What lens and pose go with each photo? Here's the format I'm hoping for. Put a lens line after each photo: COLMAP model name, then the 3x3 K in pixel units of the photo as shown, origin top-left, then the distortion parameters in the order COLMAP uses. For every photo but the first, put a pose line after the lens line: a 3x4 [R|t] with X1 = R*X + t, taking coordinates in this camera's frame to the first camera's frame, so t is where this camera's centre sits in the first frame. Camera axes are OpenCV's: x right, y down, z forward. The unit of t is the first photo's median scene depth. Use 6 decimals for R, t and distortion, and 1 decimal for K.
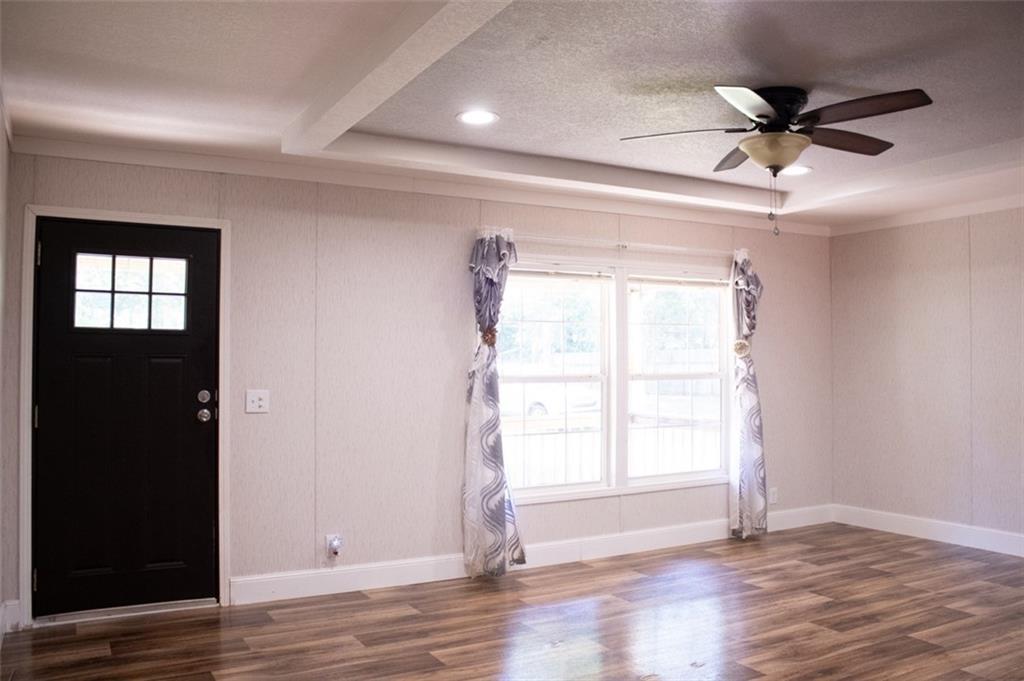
lens RADIAL K [[849.8, 0, 511.5], [0, 849.8, 363.6], [0, 0, 1]] dist [-0.182636, 0.183775]
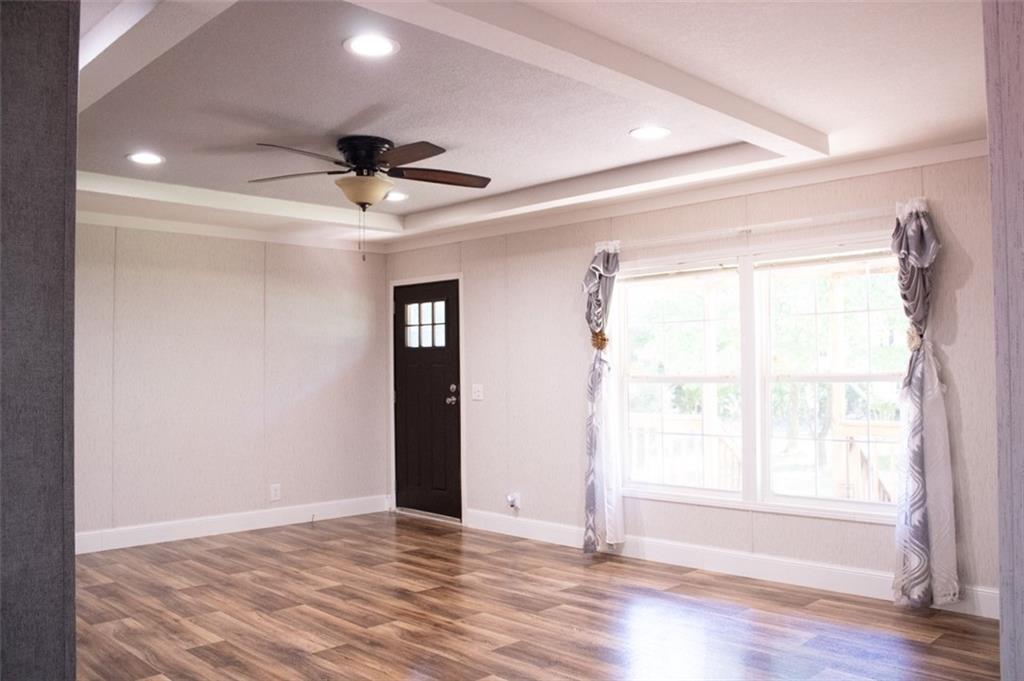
lens RADIAL K [[836.8, 0, 512.0], [0, 836.8, 340.5], [0, 0, 1]] dist [-0.129003, 0.003040]
pose [[0.267174, -0.035047, -0.963011, 1.221479], [0.008213, 0.999385, -0.034092, 0.005737], [0.963613, 0.001199, 0.267298, 0.712842]]
